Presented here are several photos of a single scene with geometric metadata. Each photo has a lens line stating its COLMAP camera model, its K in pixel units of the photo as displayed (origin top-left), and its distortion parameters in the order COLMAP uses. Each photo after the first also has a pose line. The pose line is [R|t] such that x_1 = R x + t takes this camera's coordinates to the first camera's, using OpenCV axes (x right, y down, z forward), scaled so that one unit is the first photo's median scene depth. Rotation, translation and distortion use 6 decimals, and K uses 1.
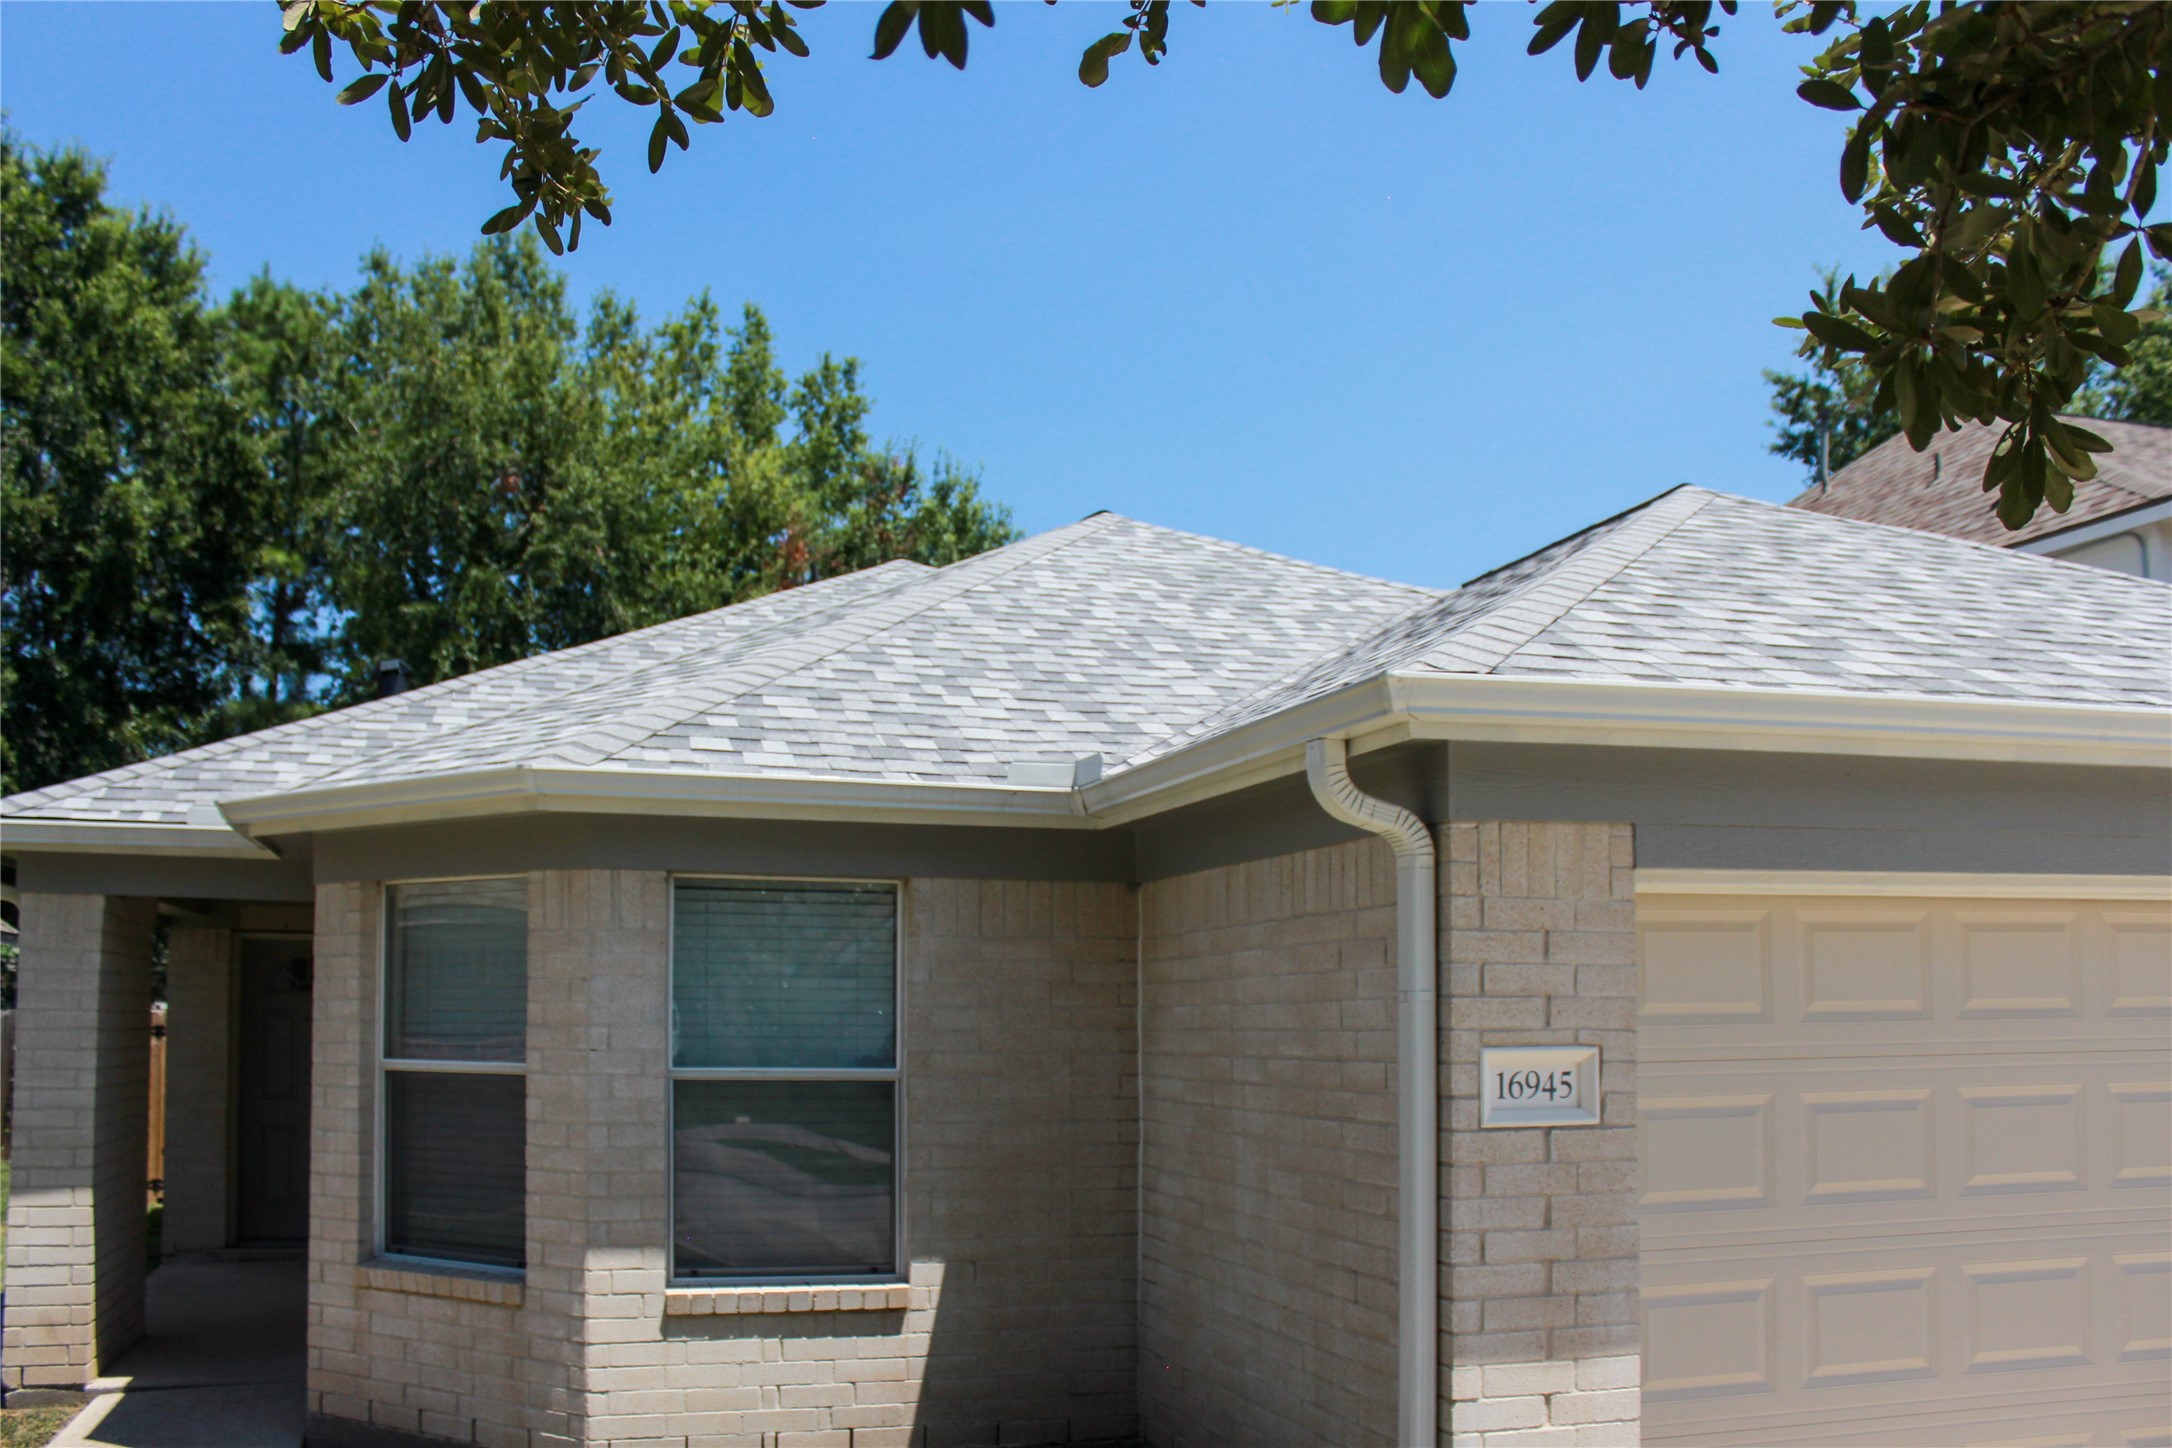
lens RADIAL K [[1929.3, 0, 1012.2], [0, 1929.3, 912.2], [0, 0, 1]] dist [-0.177917, 0.183465]
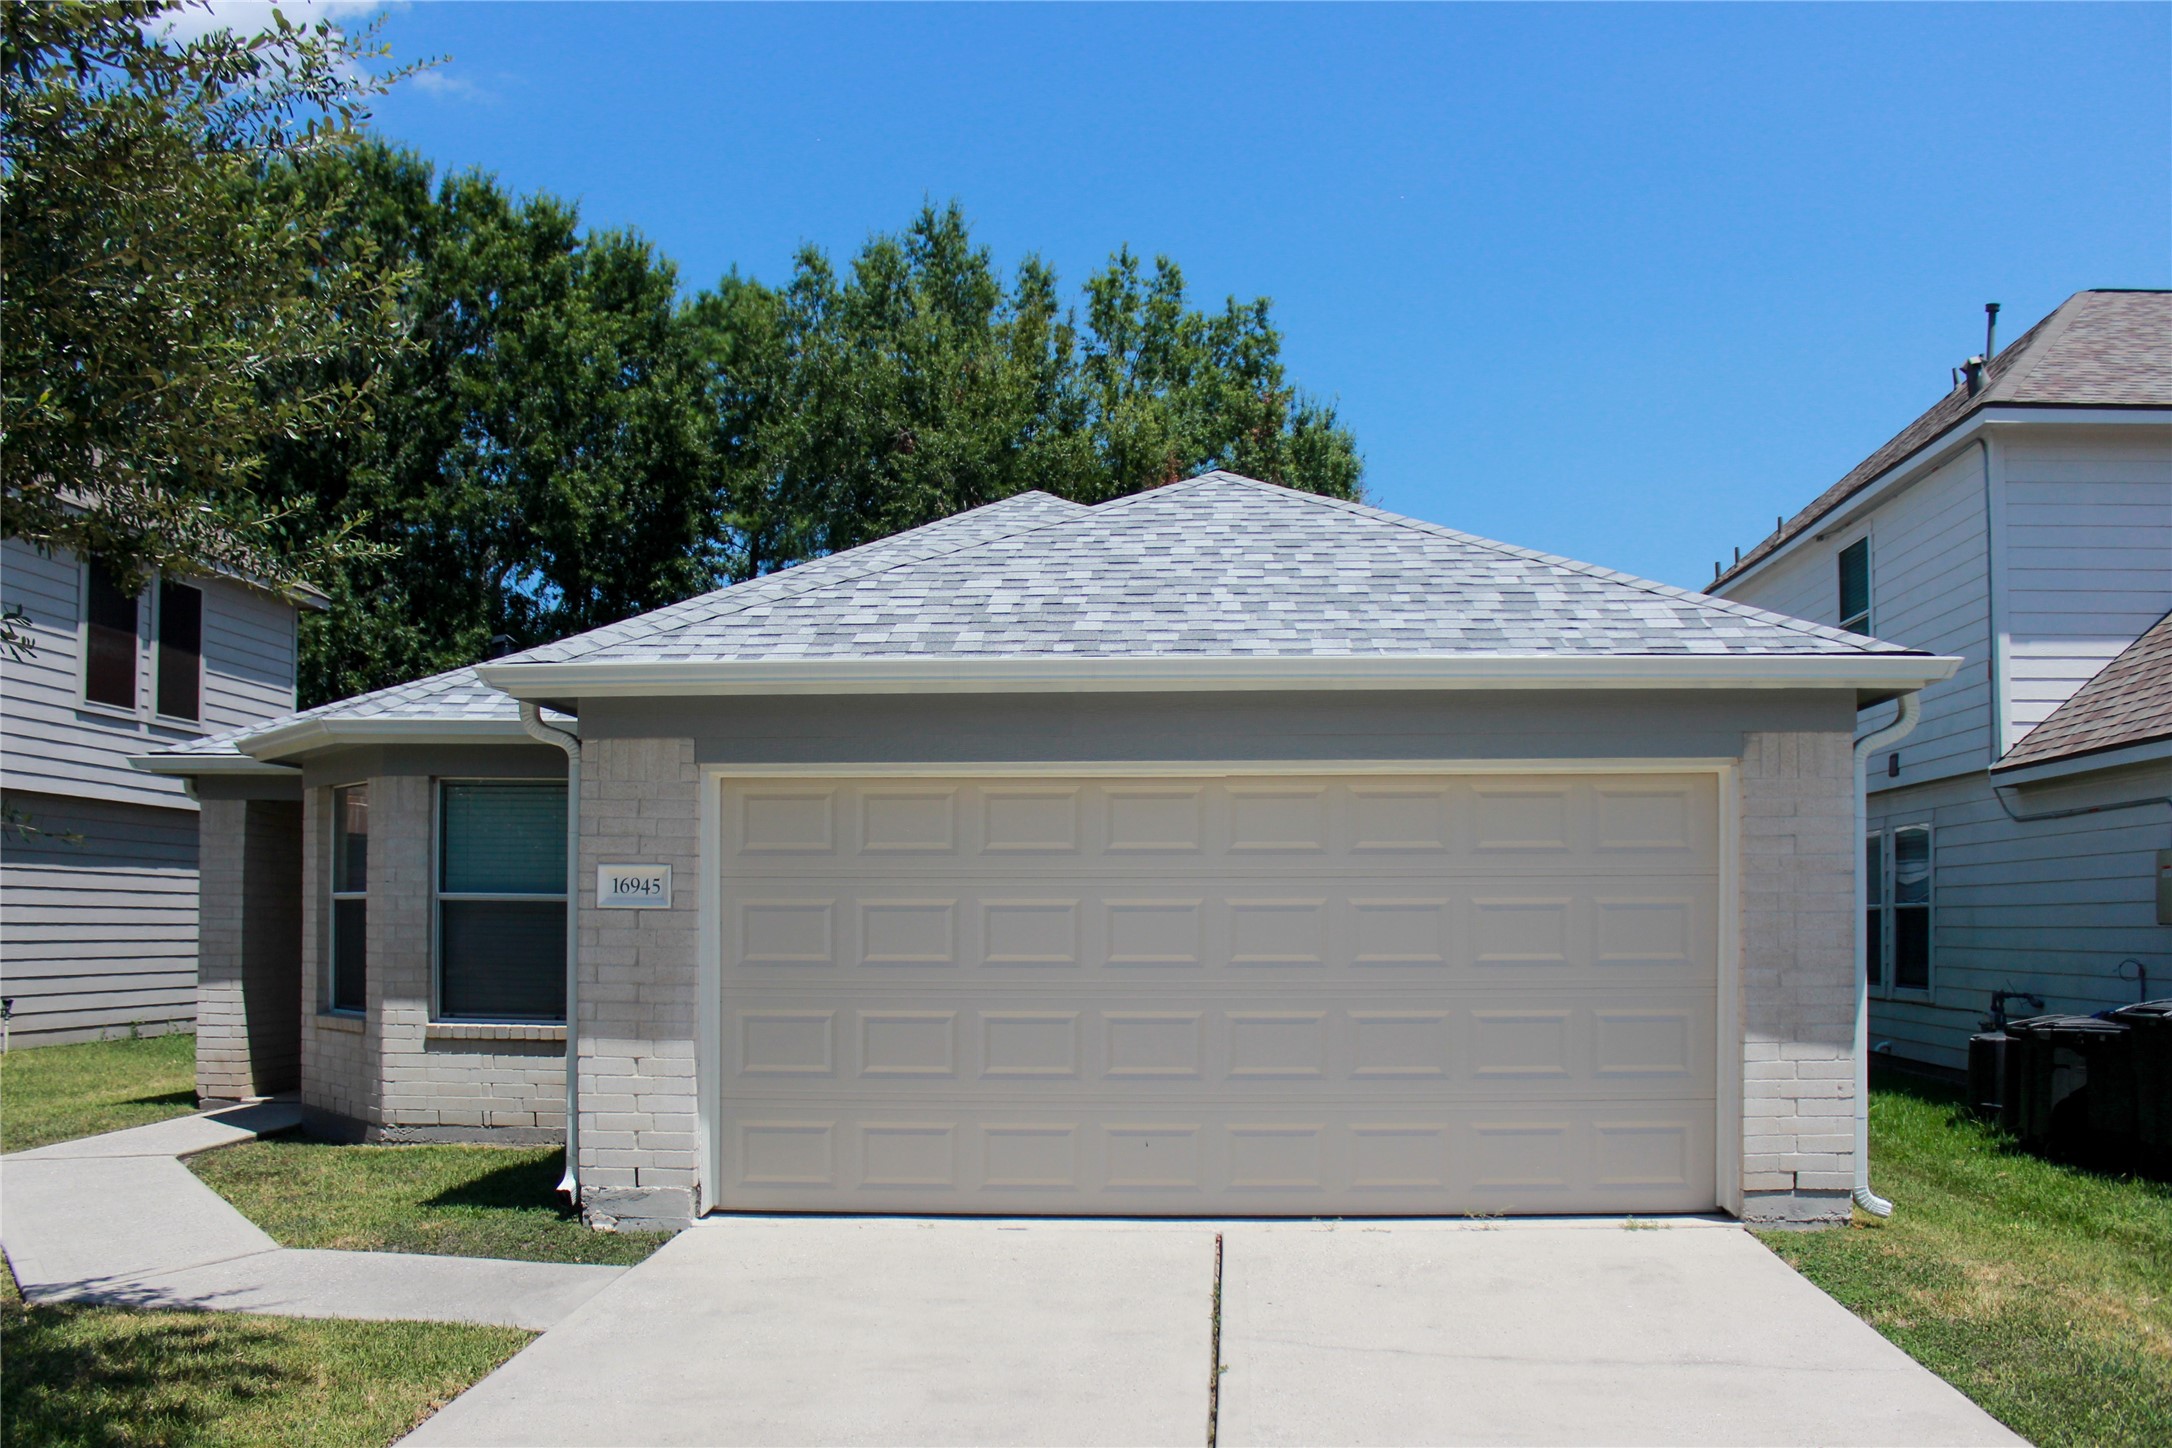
lens RADIAL K [[1928.3, 0, 1094.8], [0, 1928.3, 913.7], [0, 0, 1]] dist [-0.031916, 0.010198]
pose [[0.946593, 0.001989, -0.322424, 0.919833], [0.014637, 0.998685, 0.049131, 0.024872], [0.322097, -0.051226, 0.945320, -0.417027]]
